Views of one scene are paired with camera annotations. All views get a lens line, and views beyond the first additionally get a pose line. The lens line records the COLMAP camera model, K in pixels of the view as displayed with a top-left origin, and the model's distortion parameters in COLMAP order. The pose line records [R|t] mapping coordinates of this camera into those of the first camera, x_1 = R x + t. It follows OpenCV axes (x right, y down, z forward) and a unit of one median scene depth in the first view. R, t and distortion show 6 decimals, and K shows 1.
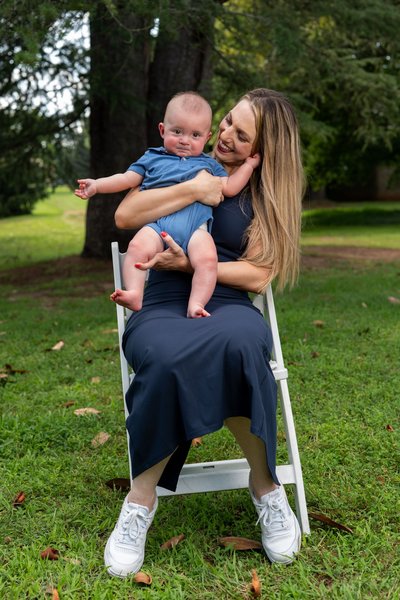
lens RADIAL K [[814.2, 0, 210.6], [0, 814.2, 299.0], [0, 0, 1]] dist [-0.007665, 0.030403]
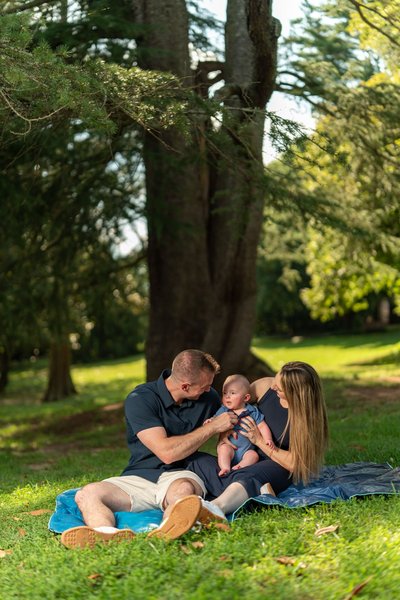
lens RADIAL K [[812.3, 0, 200.0], [0, 812.3, 300.0], [0, 0, 1]] dist [-0.004703, 0.046665]
pose [[0.983492, -0.060694, -0.170470, 0.110322], [0.032302, 0.985826, -0.164632, -0.014246], [0.178046, 0.156408, 0.971512, 0.171208]]
